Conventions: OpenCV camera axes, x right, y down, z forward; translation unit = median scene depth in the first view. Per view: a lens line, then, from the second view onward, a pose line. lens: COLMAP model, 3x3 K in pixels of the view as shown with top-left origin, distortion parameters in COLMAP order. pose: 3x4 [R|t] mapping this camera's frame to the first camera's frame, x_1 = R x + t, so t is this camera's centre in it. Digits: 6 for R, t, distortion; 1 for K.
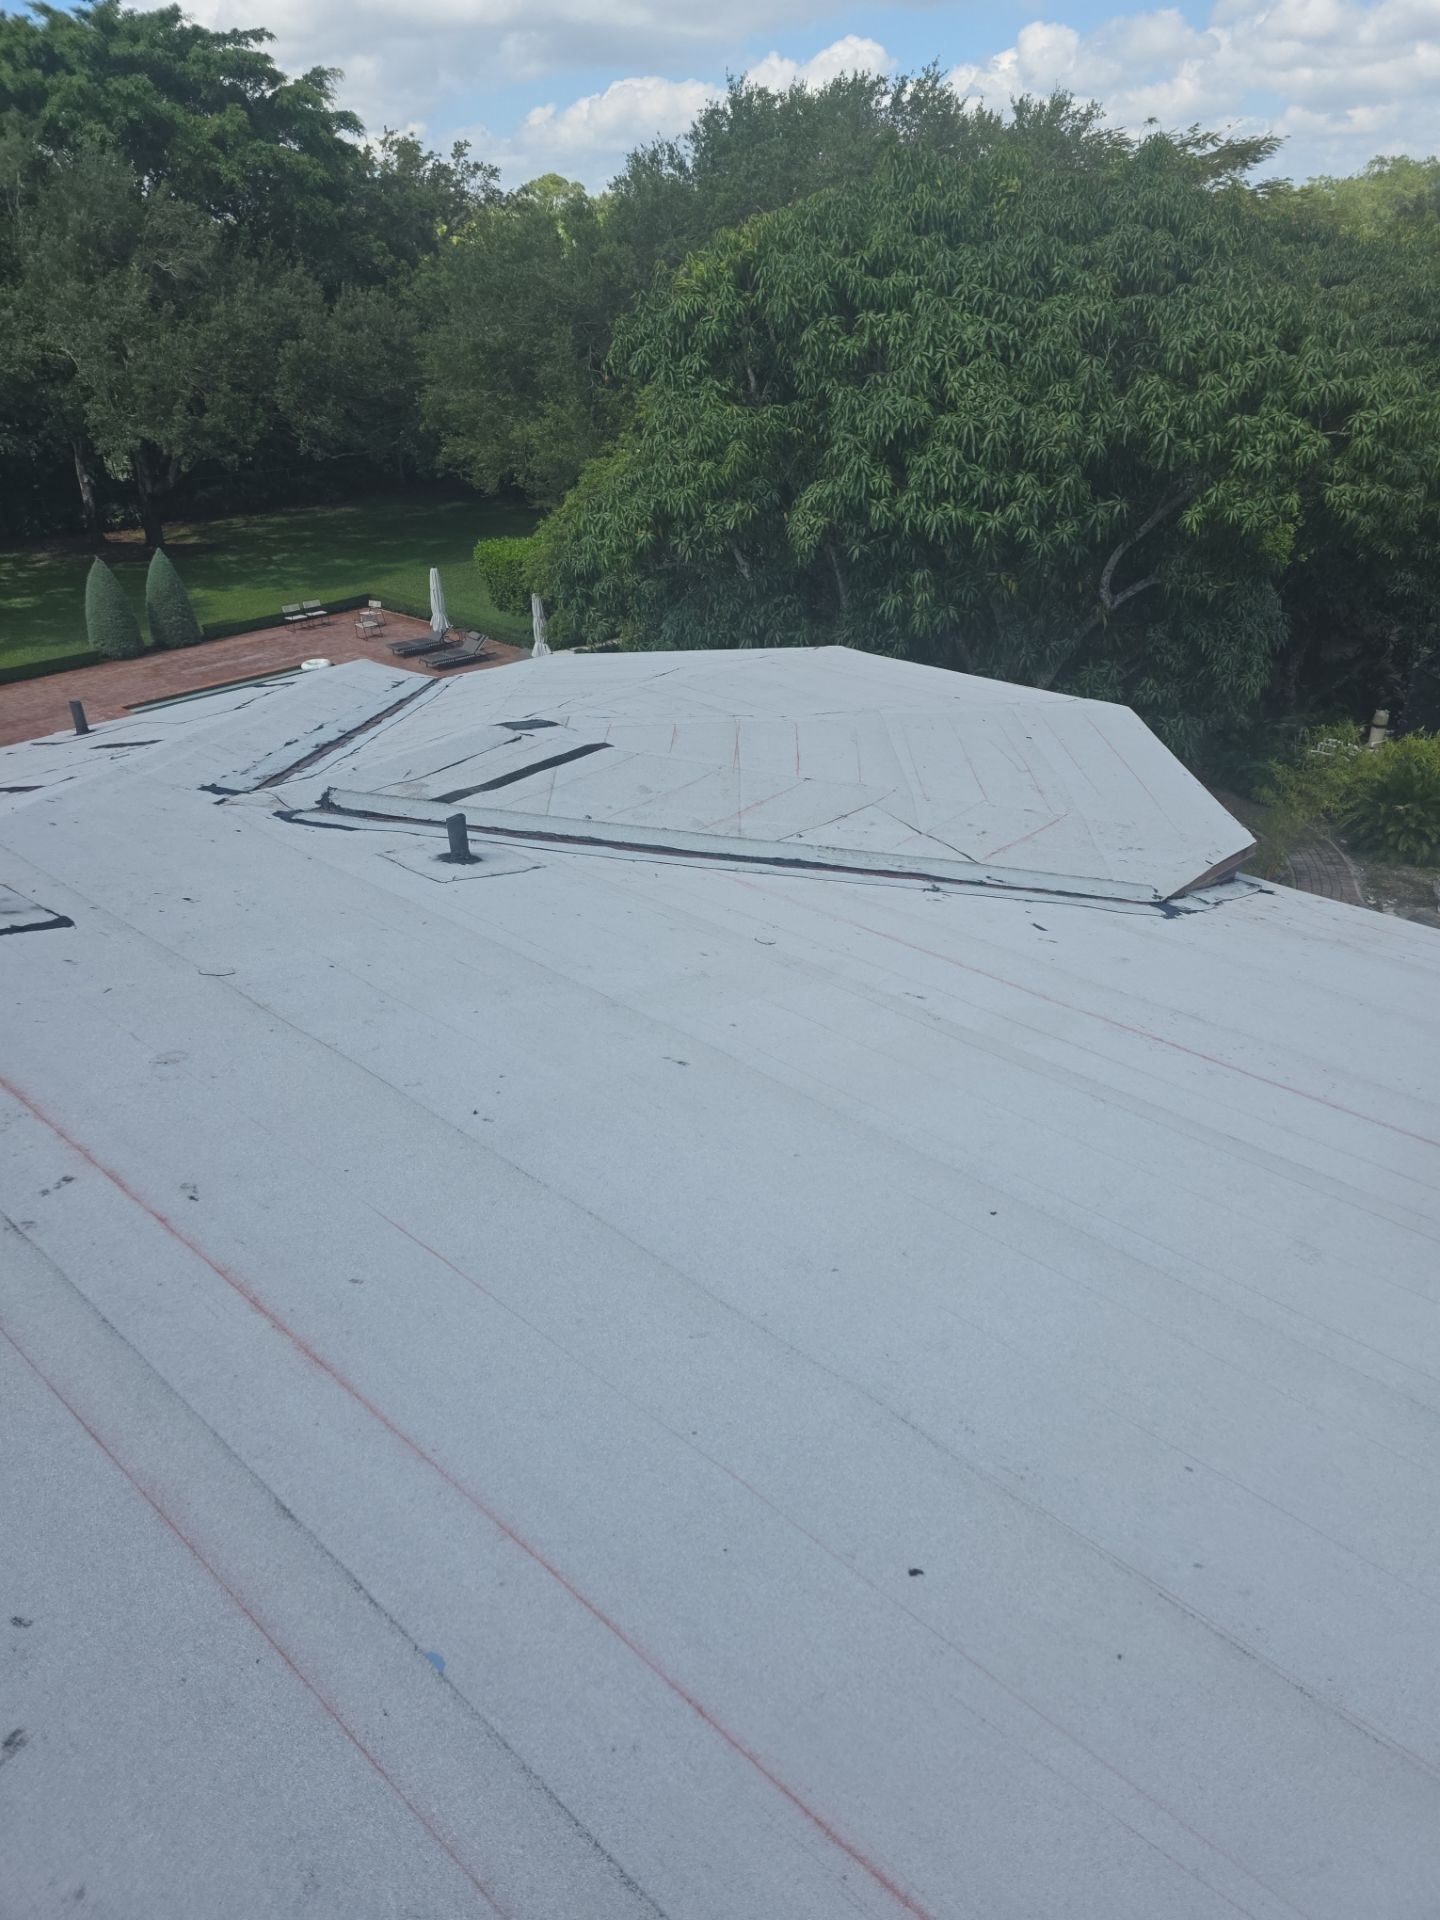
lens RADIAL K [[1304.4, 0, 793.3], [0, 1304.4, 888.6], [0, 0, 1]] dist [0.061594, -0.068379]
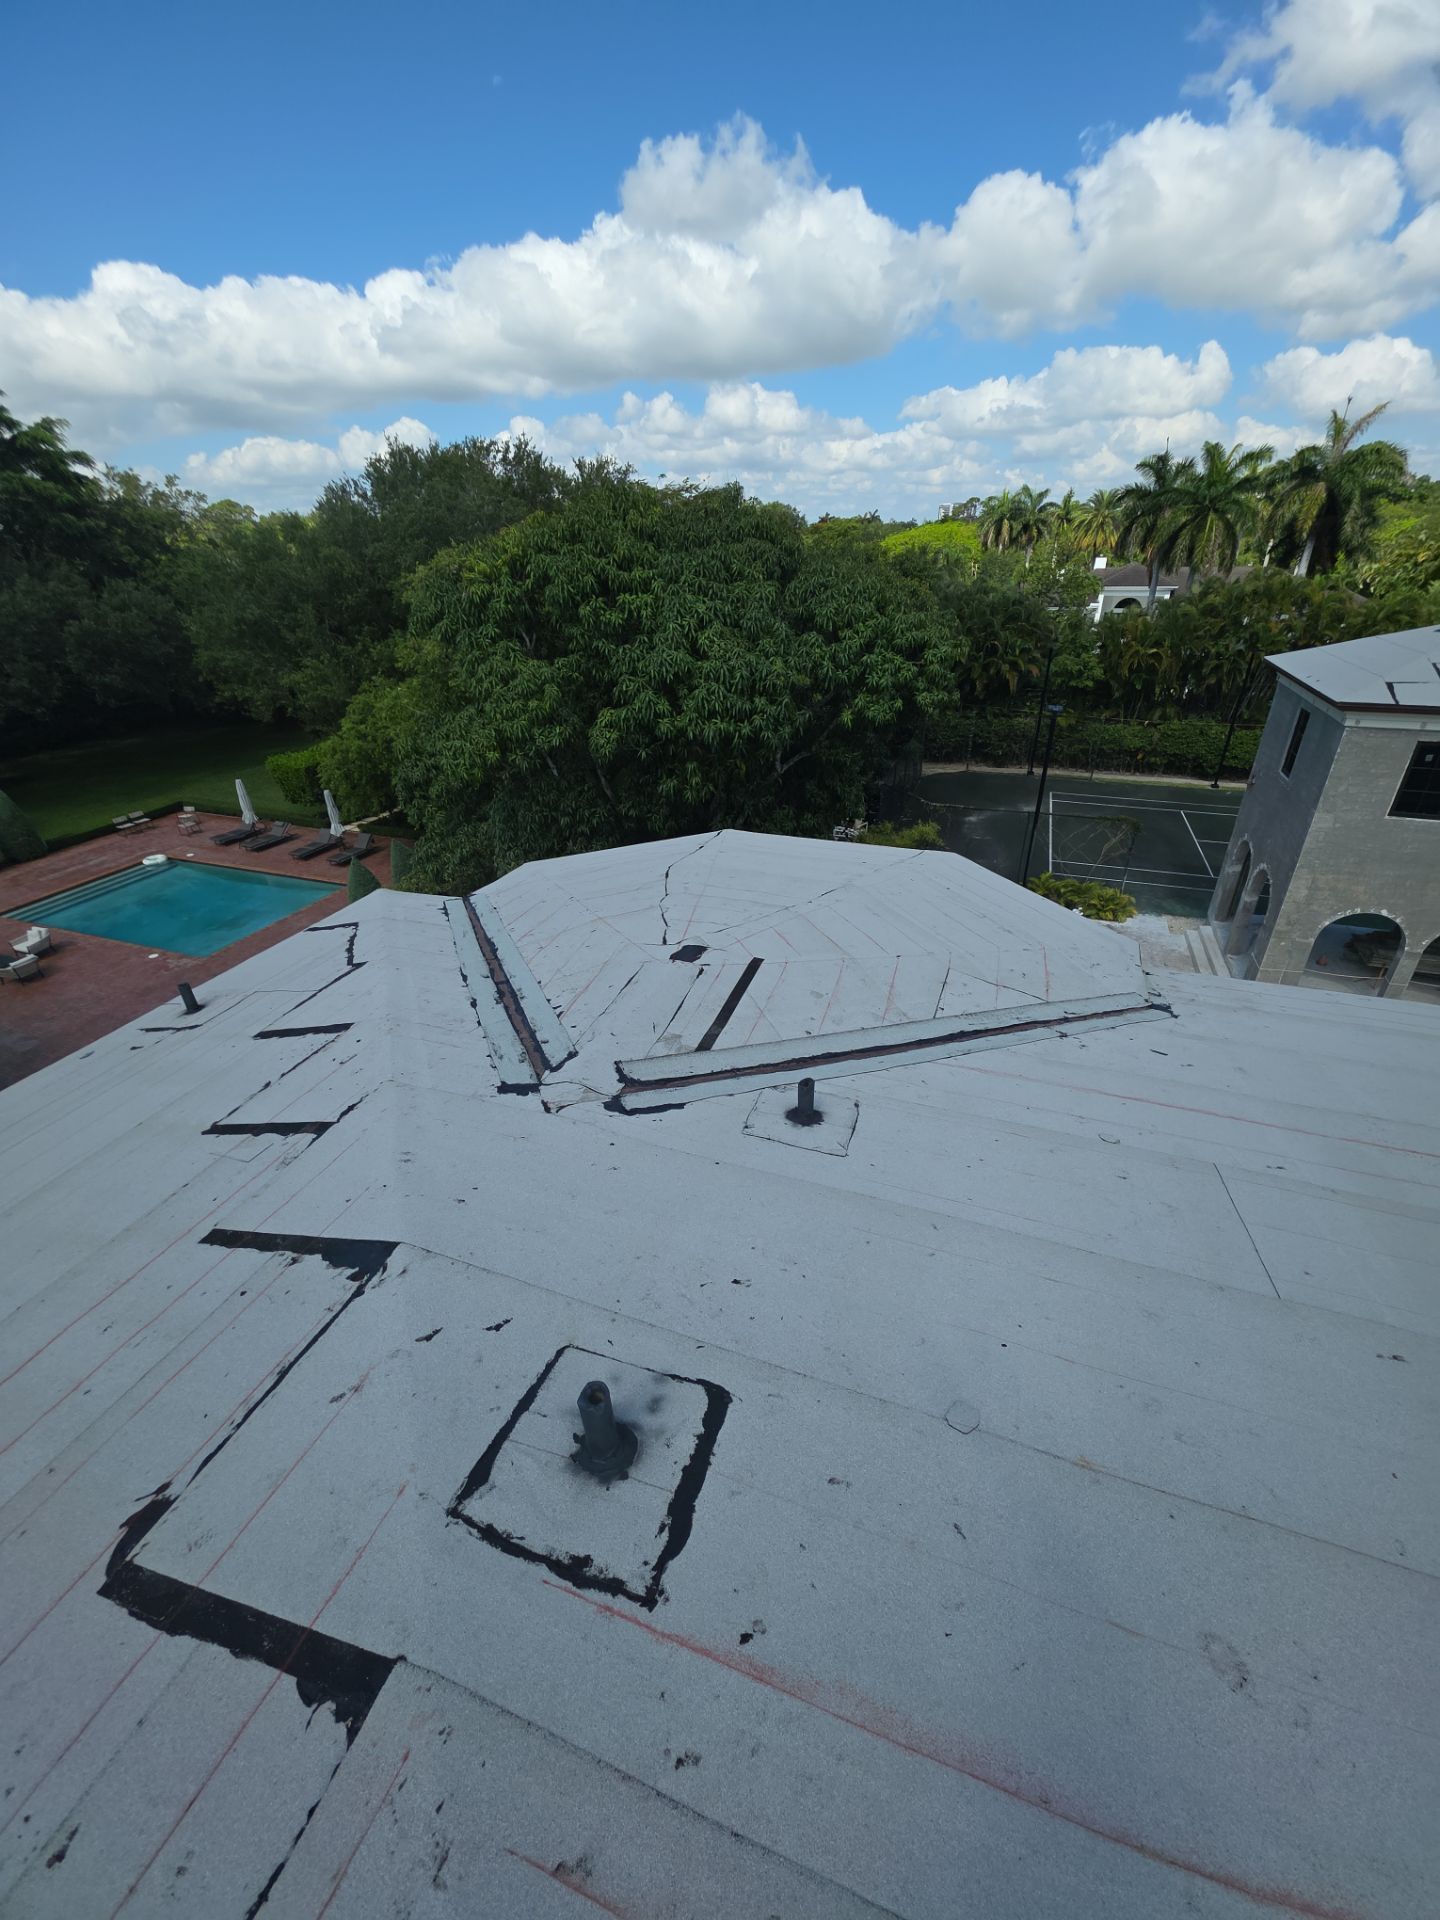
lens RADIAL K [[752.5, 0, 722.1], [0, 752.5, 936.4], [0, 0, 1]] dist [0.000654, -0.004770]
pose [[0.928738, -0.167742, 0.330619, -0.087961], [0.159896, 0.985816, 0.050997, -0.037597], [-0.334484, 0.005501, 0.942386, 0.074051]]
